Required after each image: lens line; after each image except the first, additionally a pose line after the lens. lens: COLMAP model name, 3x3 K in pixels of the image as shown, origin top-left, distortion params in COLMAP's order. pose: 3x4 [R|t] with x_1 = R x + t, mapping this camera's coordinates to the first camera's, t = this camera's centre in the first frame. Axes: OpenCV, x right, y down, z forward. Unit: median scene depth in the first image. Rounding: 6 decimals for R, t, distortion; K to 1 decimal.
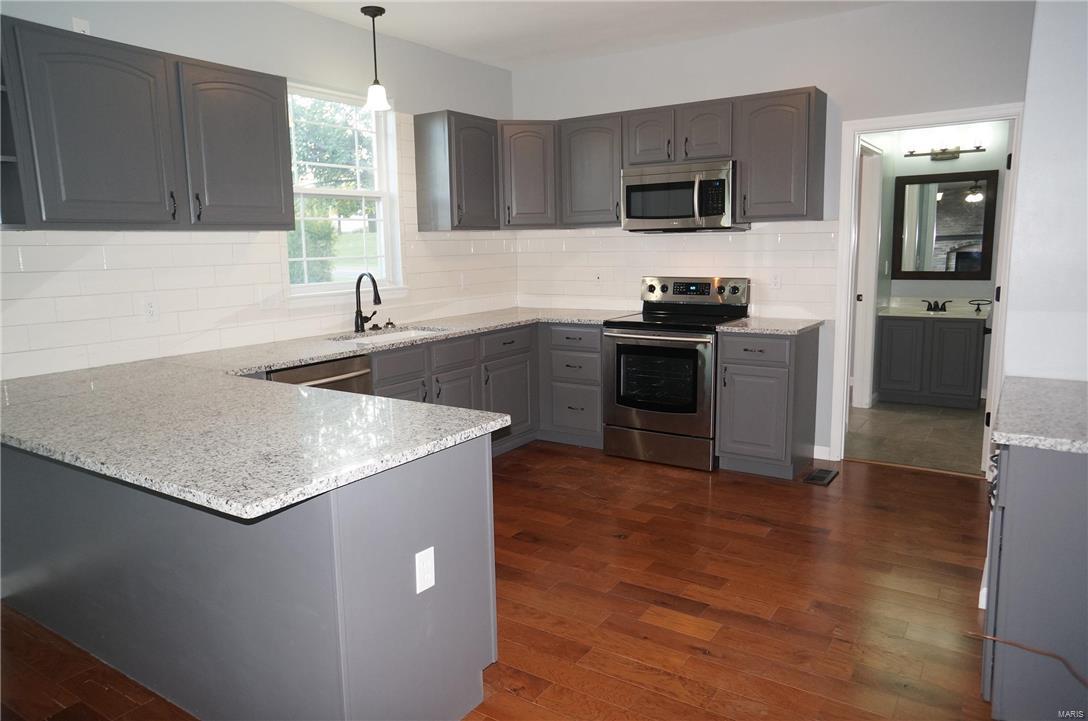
lens RADIAL K [[729.1, 0, 531.0], [0, 729.1, 355.4], [0, 0, 1]] dist [-0.063303, 0.086963]
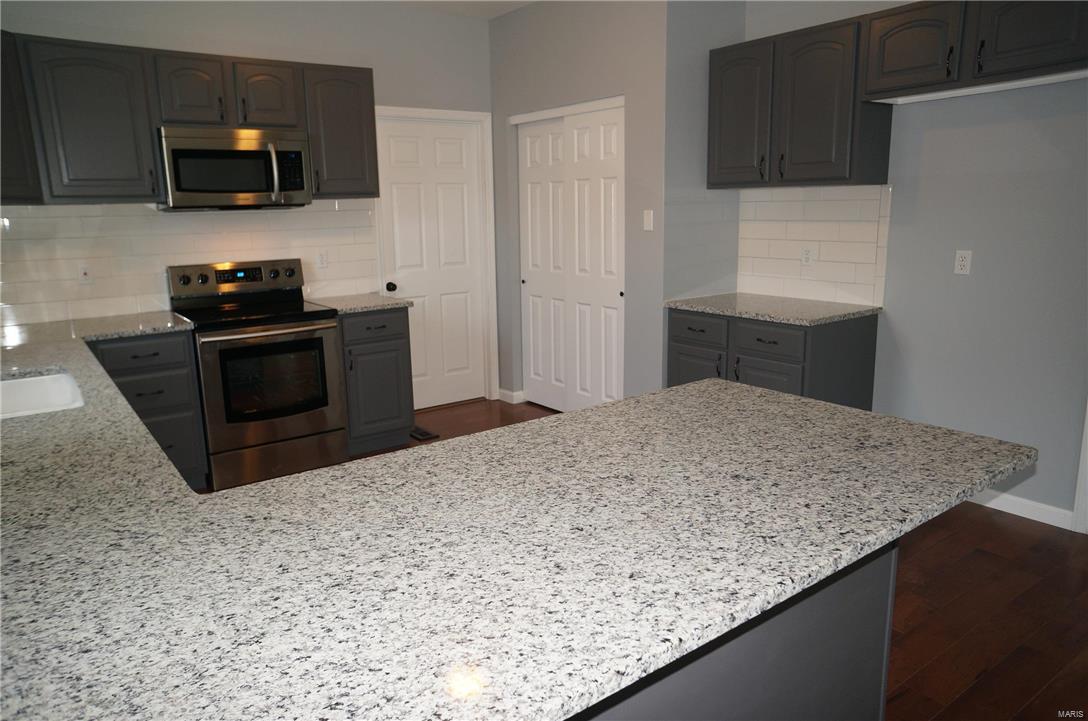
lens RADIAL K [[729.1, 0, 531.0], [0, 729.1, 355.4], [0, 0, 1]] dist [-0.063303, 0.086963]
pose [[0.342266, -0.179208, 0.922355, -0.488933], [0.159704, 0.978455, 0.130845, -0.057874], [-0.925931, 0.102520, 0.363512, 0.389103]]
